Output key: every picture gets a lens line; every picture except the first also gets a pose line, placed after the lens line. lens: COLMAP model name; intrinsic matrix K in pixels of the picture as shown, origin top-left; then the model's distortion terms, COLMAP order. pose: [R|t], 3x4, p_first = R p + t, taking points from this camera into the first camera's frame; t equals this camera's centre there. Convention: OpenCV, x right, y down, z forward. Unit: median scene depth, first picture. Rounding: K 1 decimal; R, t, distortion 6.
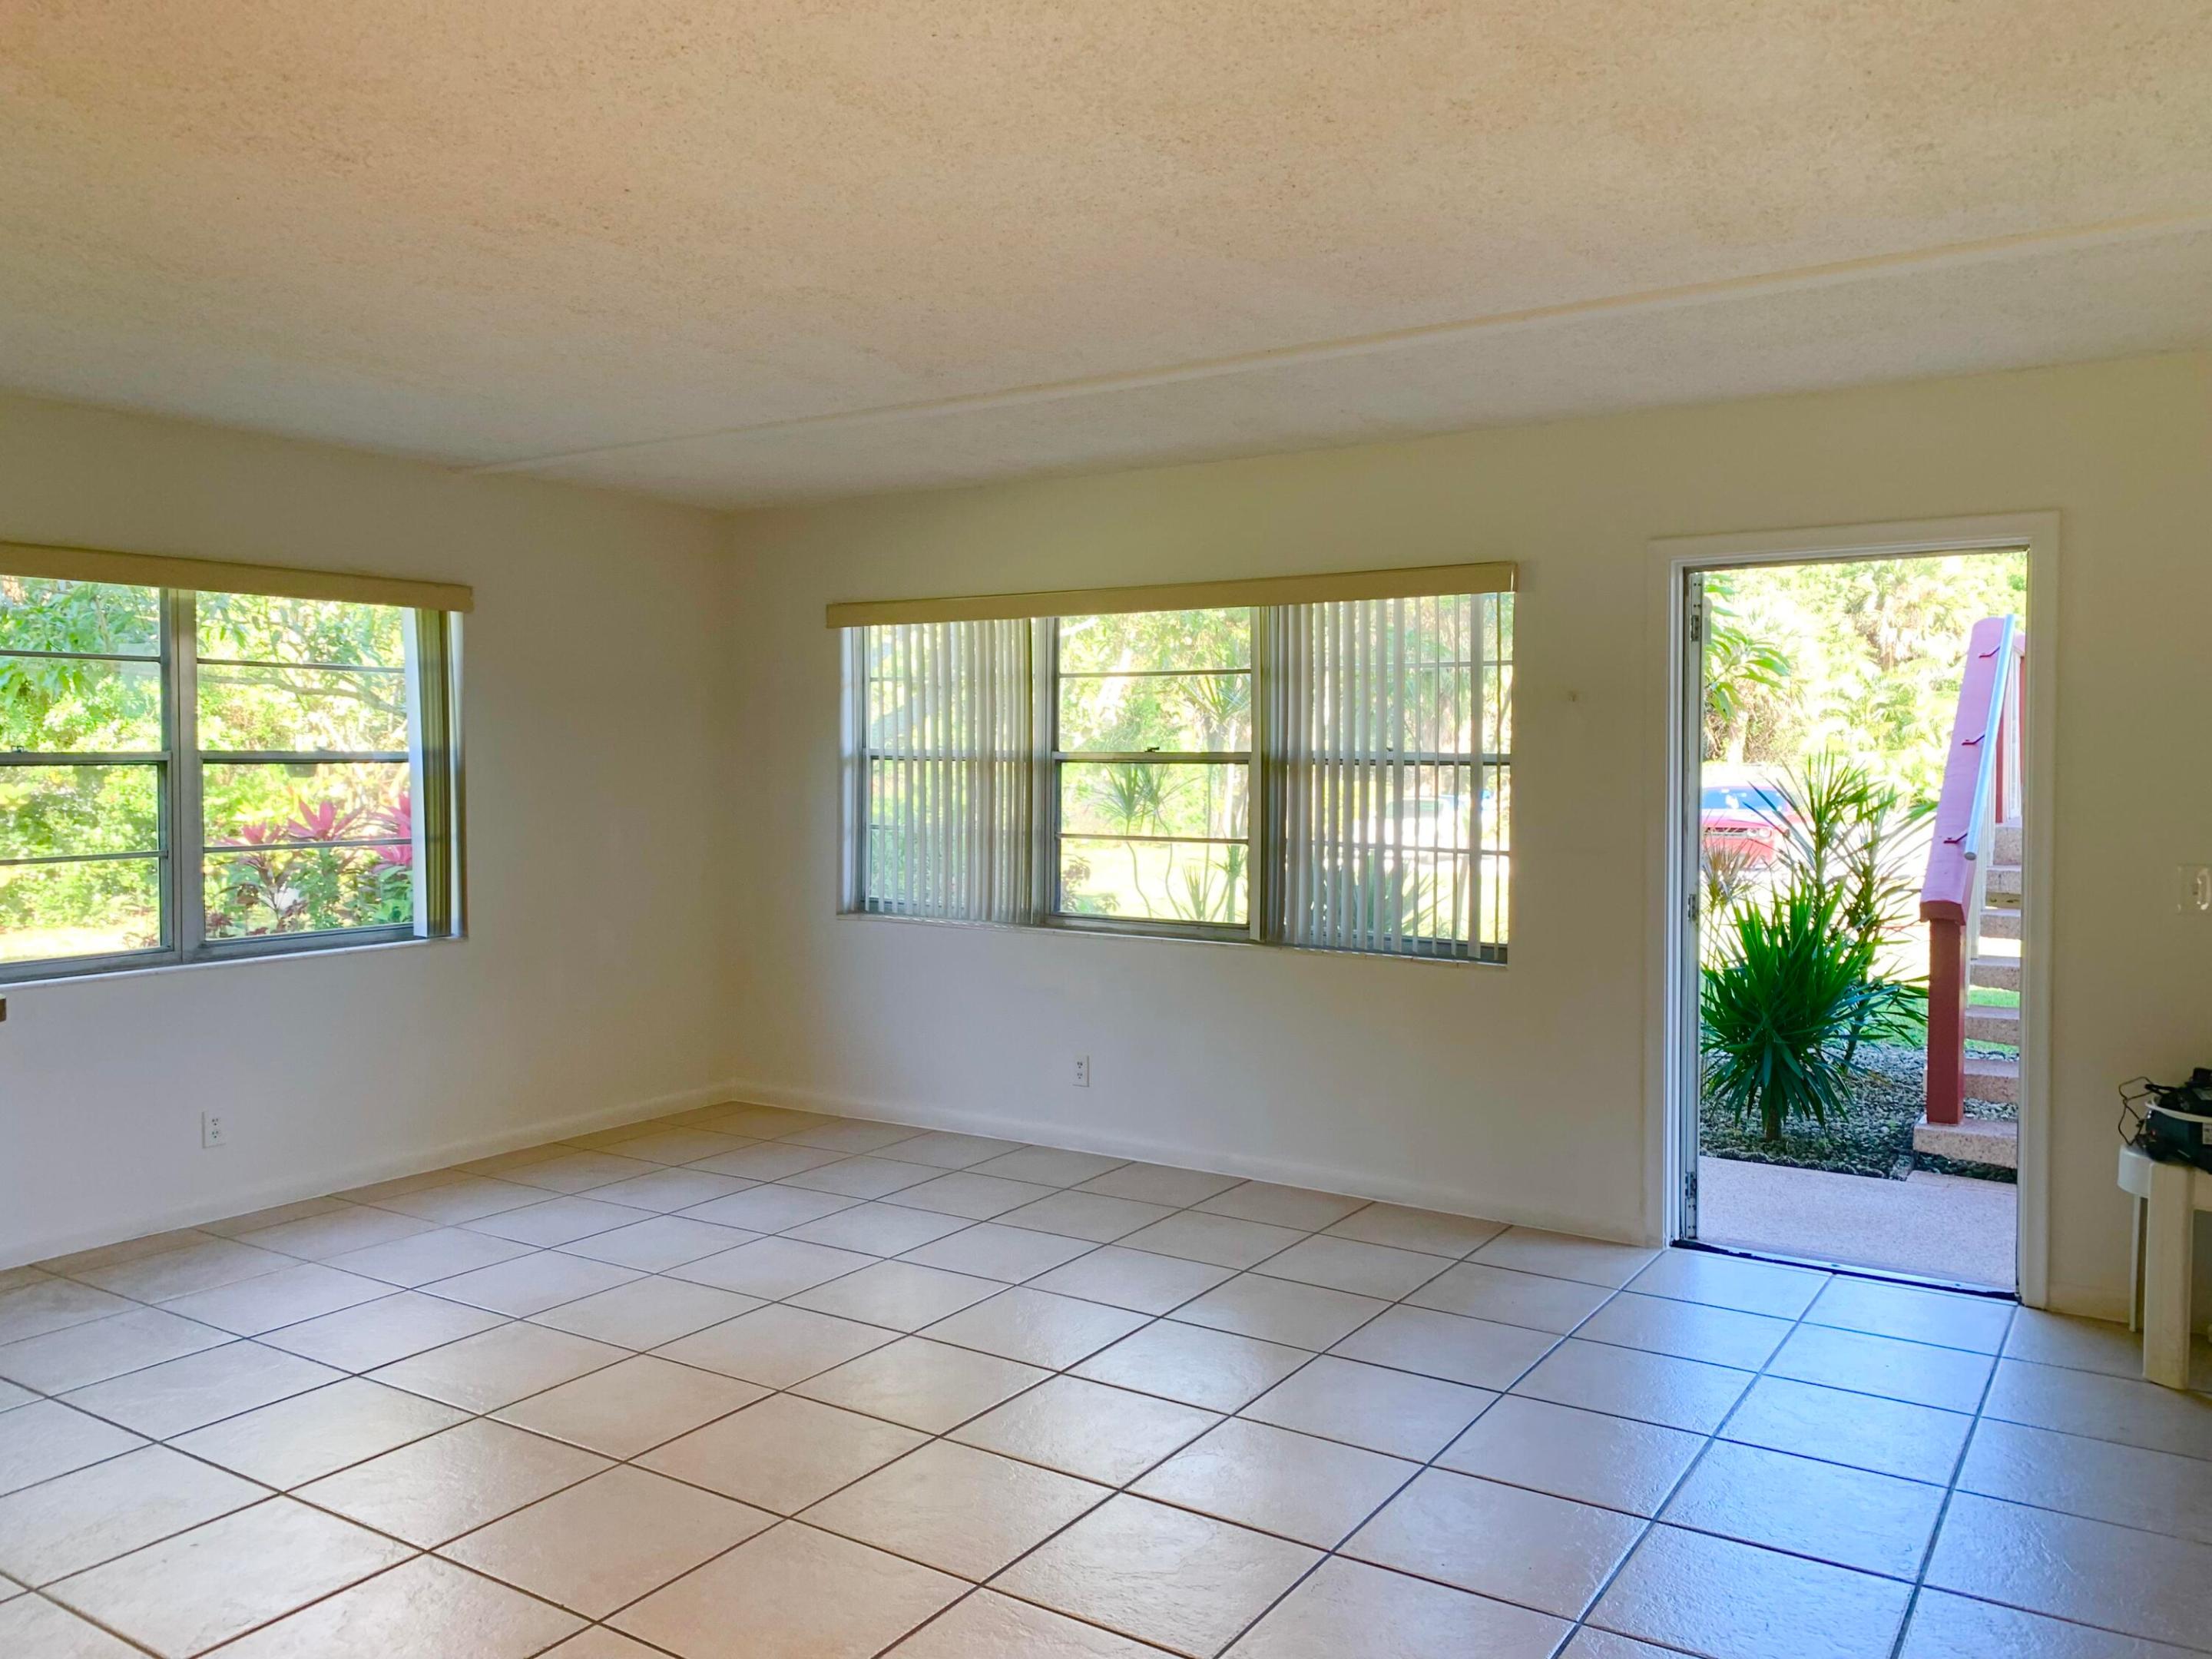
lens RADIAL K [[1686.3, 0, 1100.3], [0, 1686.3, 823.2], [0, 0, 1]] dist [0.049284, -0.054804]
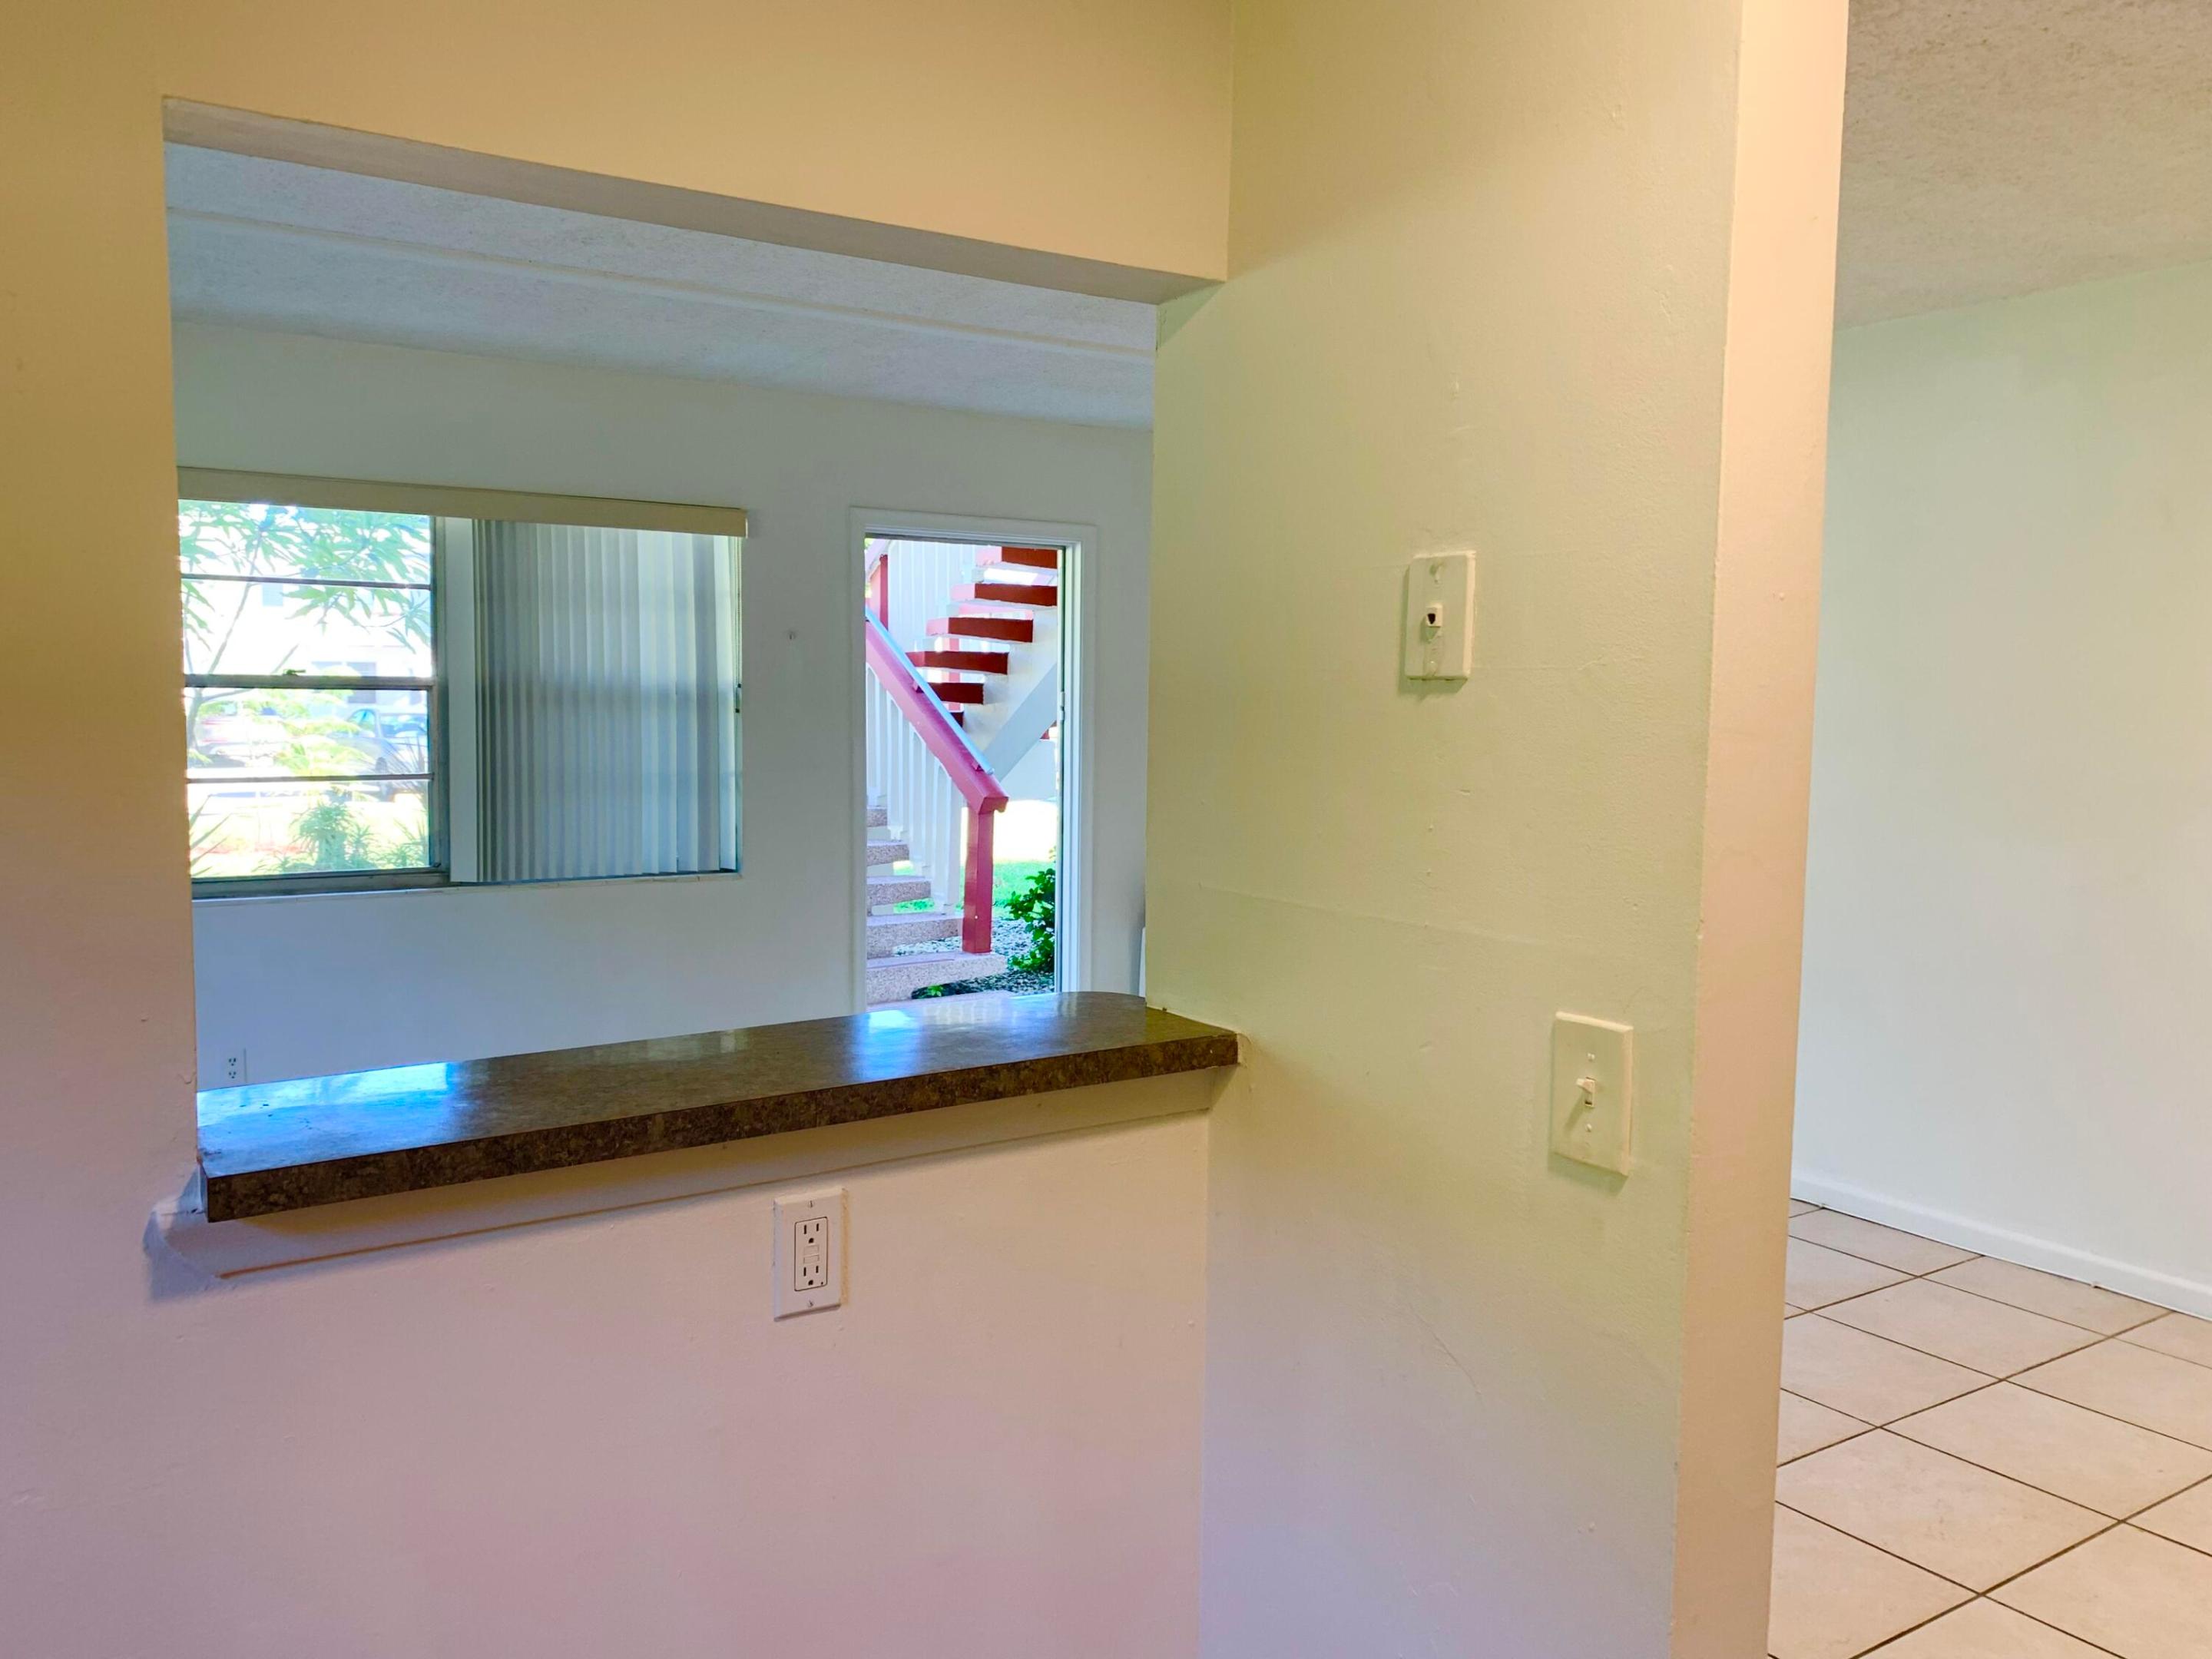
lens RADIAL K [[1723.9, 0, 1057.7], [0, 1723.9, 836.3], [0, 0, 1]] dist [0.102493, -0.063753]
pose [[0.392865, -0.076986, 0.916368, -0.638977], [0.025926, 0.997021, 0.072647, -0.016116], [-0.919230, -0.004783, 0.393691, 0.315362]]
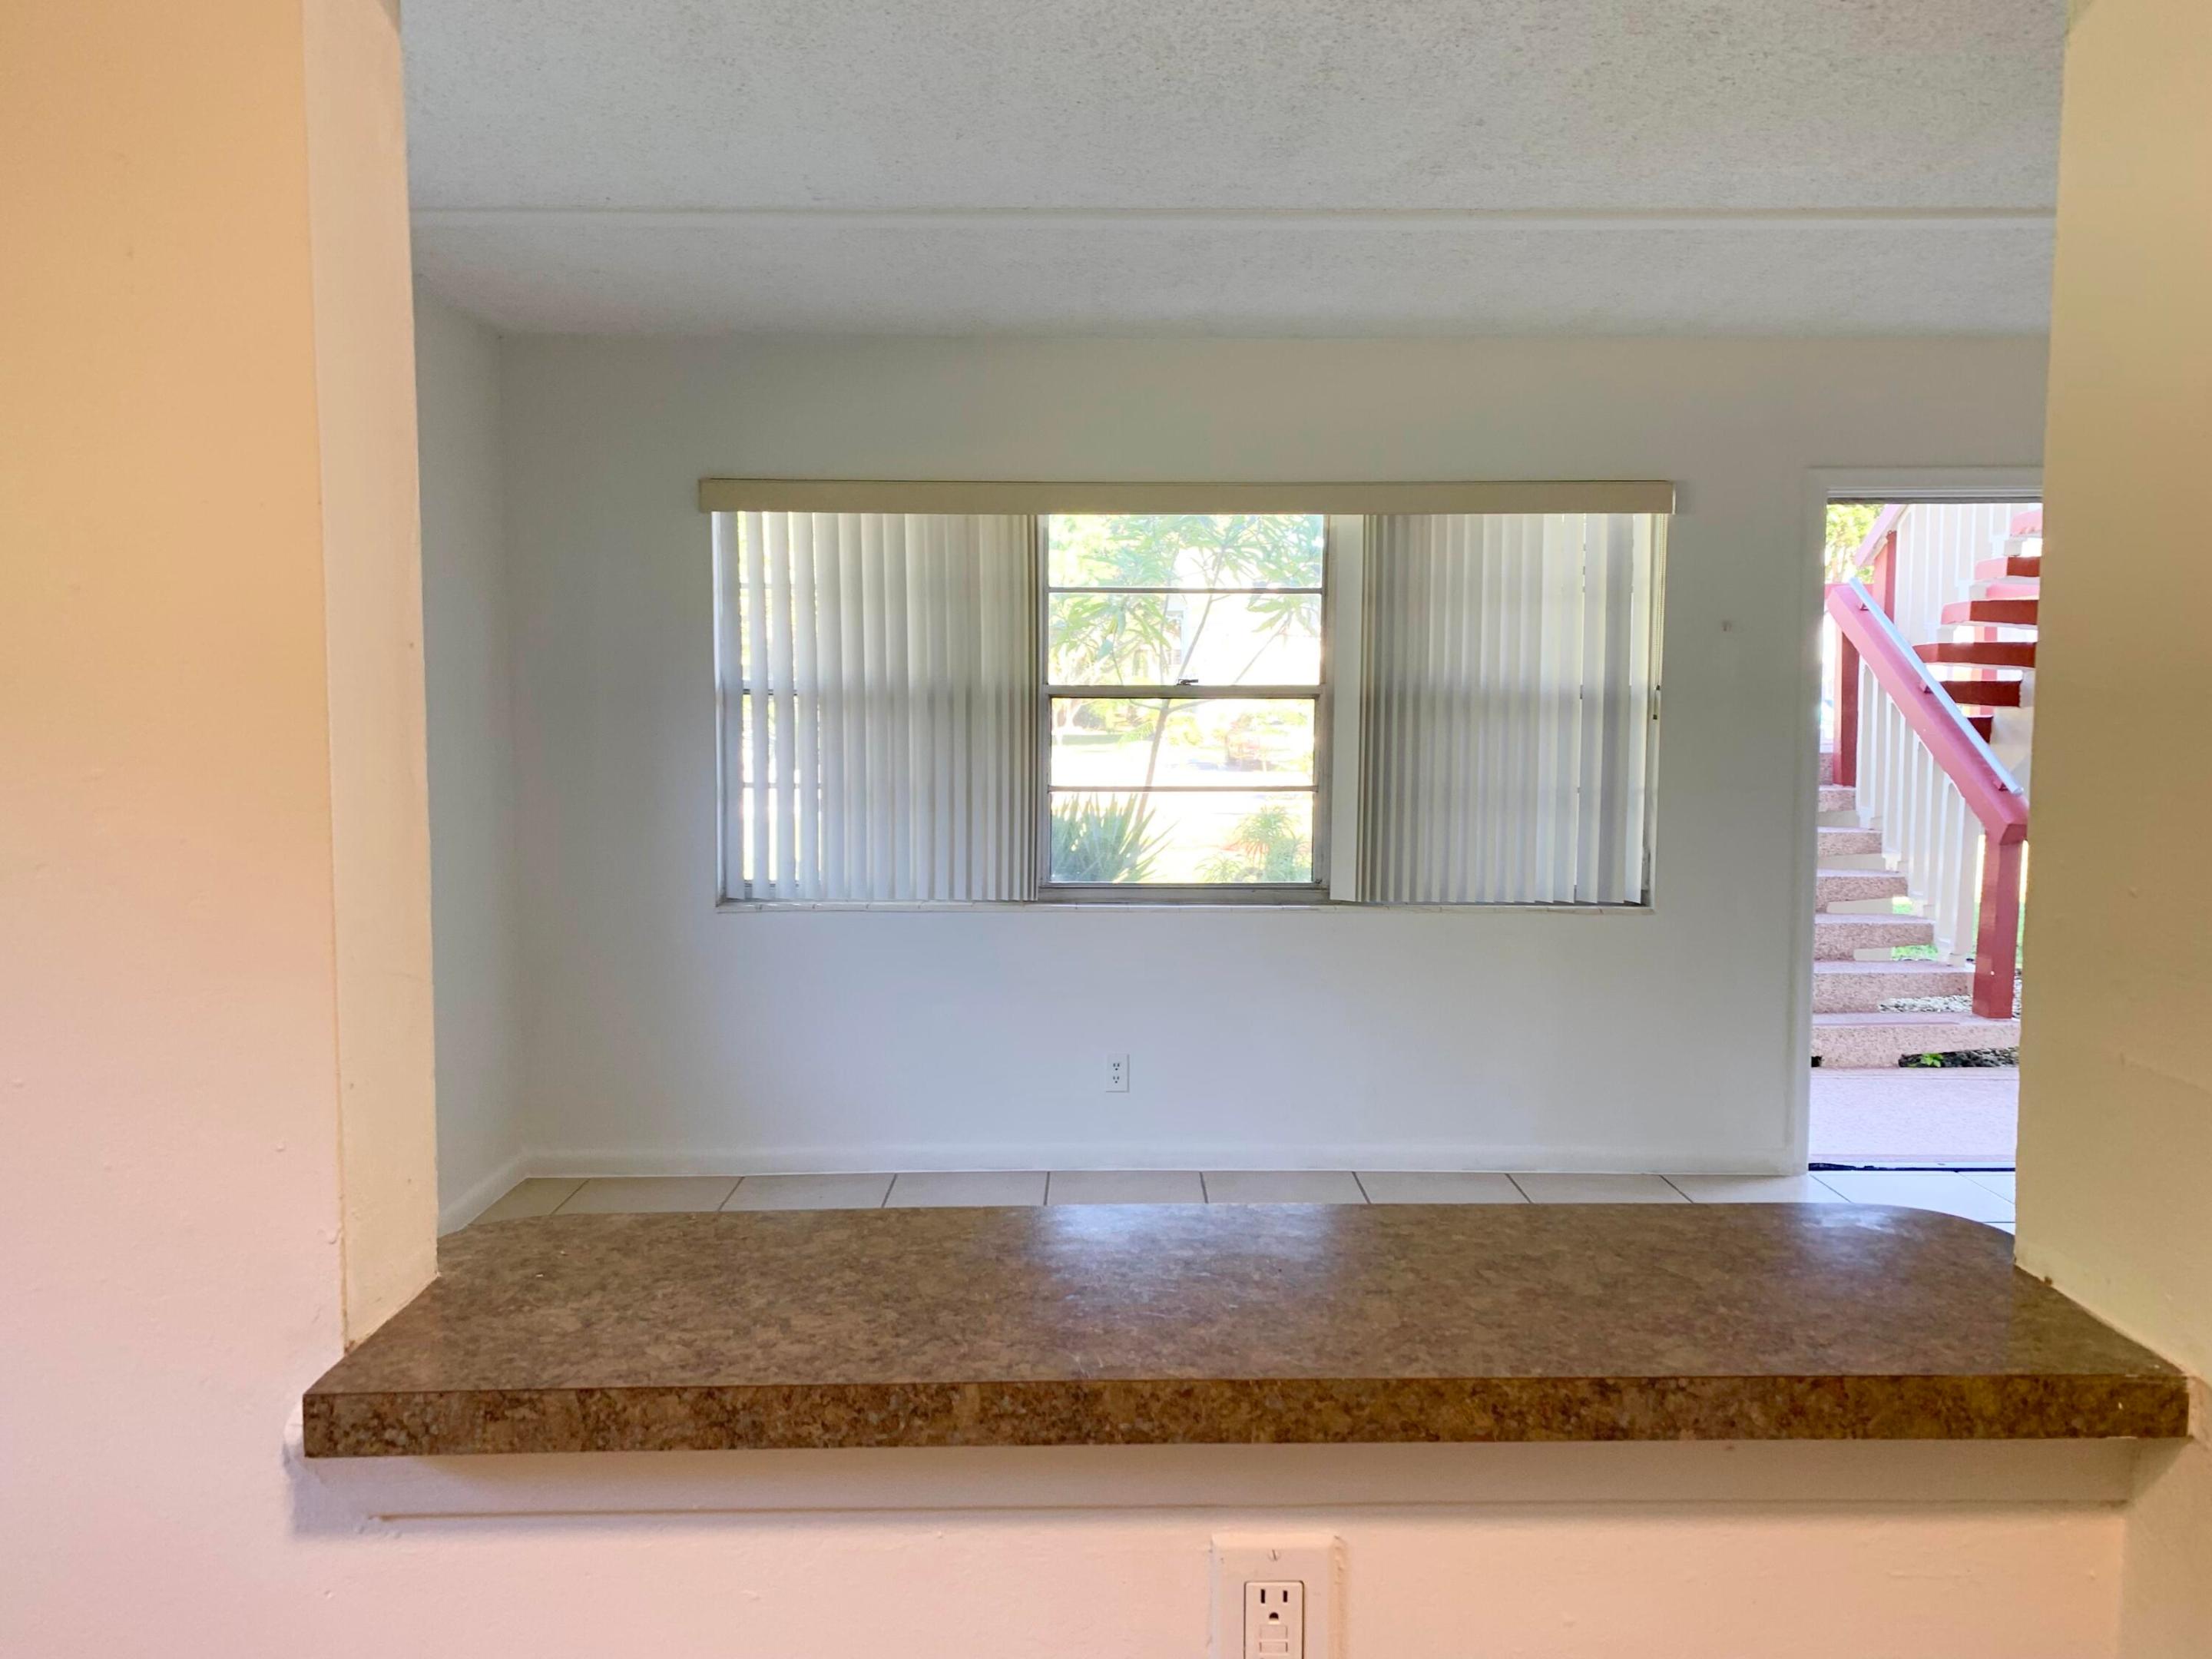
lens RADIAL K [[1686.3, 0, 1100.3], [0, 1686.3, 823.2], [0, 0, 1]] dist [0.049284, -0.054804]
pose [[0.825994, -0.046773, 0.561736, -0.488661], [0.023248, 0.998530, 0.048958, -0.015601], [-0.563200, -0.027380, 0.825867, 0.342026]]
